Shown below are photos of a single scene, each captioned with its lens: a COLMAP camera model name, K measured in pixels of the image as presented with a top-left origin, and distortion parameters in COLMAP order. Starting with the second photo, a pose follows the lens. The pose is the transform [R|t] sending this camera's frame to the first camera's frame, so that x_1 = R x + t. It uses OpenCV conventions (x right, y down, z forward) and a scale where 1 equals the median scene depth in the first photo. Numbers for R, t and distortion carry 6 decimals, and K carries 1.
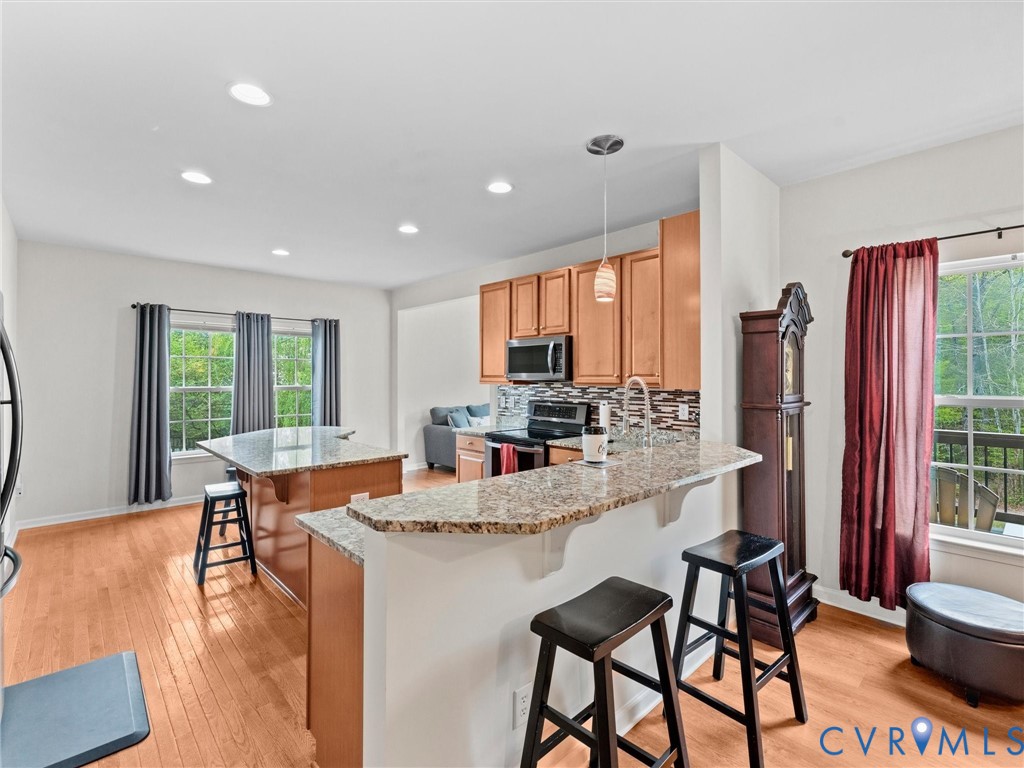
lens RADIAL K [[486.3, 0, 516.7], [0, 486.3, 375.4], [0, 0, 1]] dist [-0.002093, 0.002367]
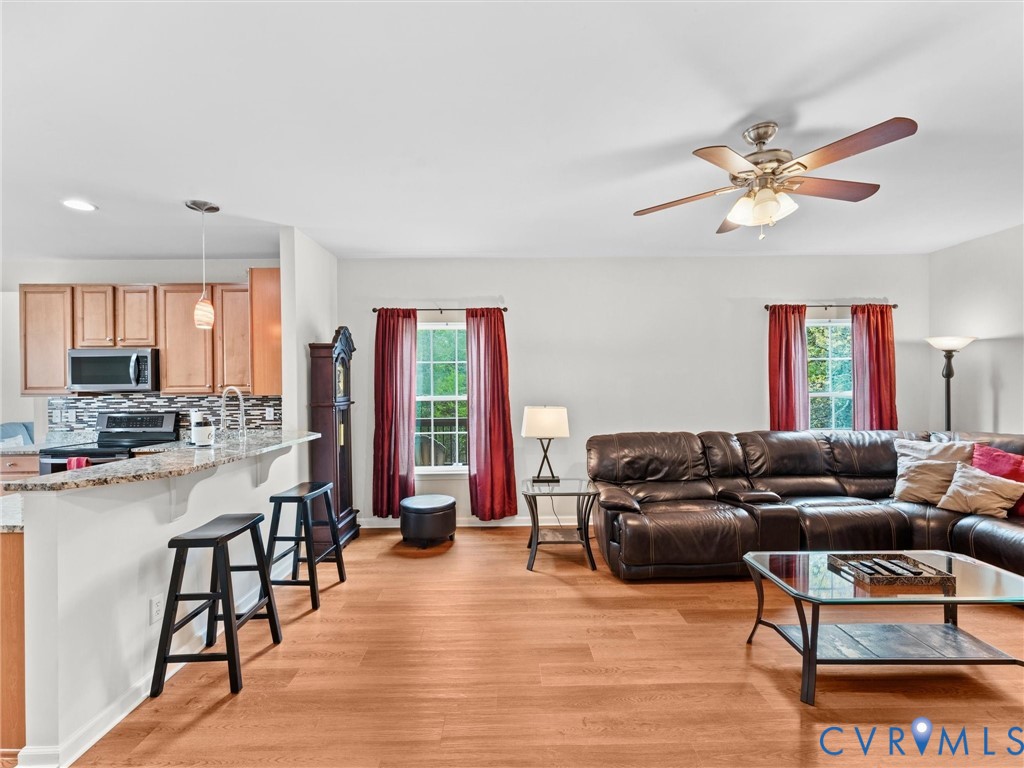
lens RADIAL K [[486.3, 0, 517.1], [0, 486.3, 388.5], [0, 0, 1]] dist [-0.002093, 0.002367]
pose [[0.695685, -0.011576, 0.718254, -0.140605], [0.006886, 0.999932, 0.009446, 0.000744], [-0.718314, -0.001626, 0.695717, -0.410775]]
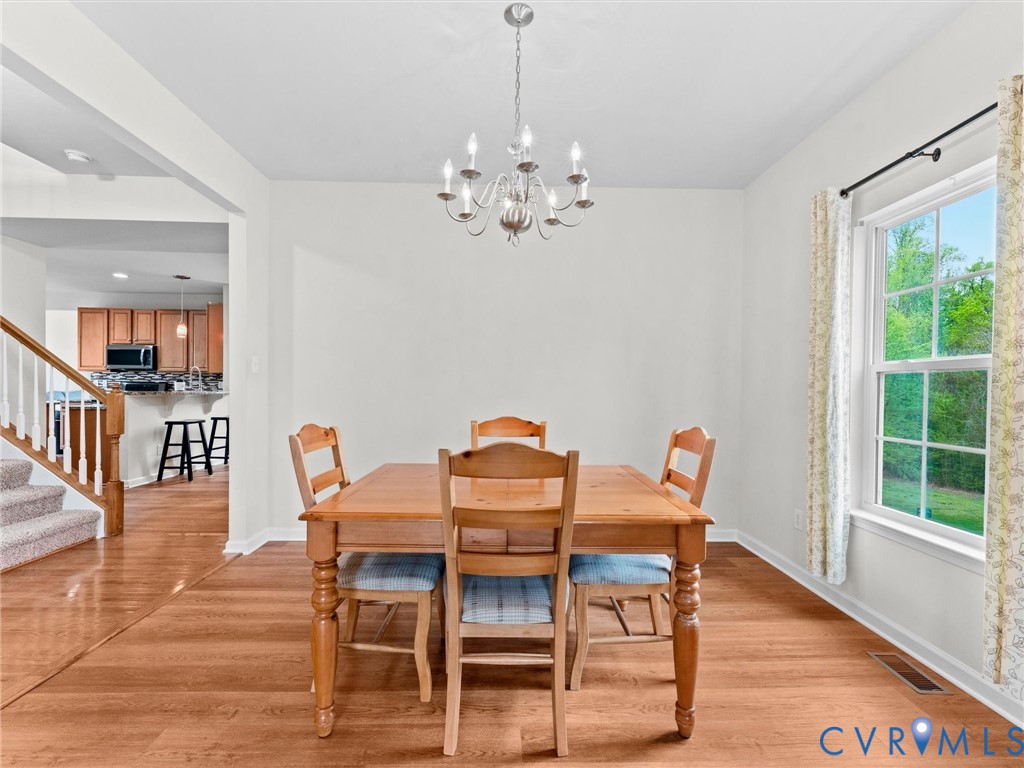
lens RADIAL K [[486.3, 0, 513.5], [0, 486.3, 396.7], [0, 0, 1]] dist [-0.002093, 0.002367]
pose [[0.683099, -0.003063, 0.730320, -0.427674], [-0.017276, 0.999644, 0.020352, 0.070774], [-0.730122, -0.026519, 0.682802, -1.758766]]
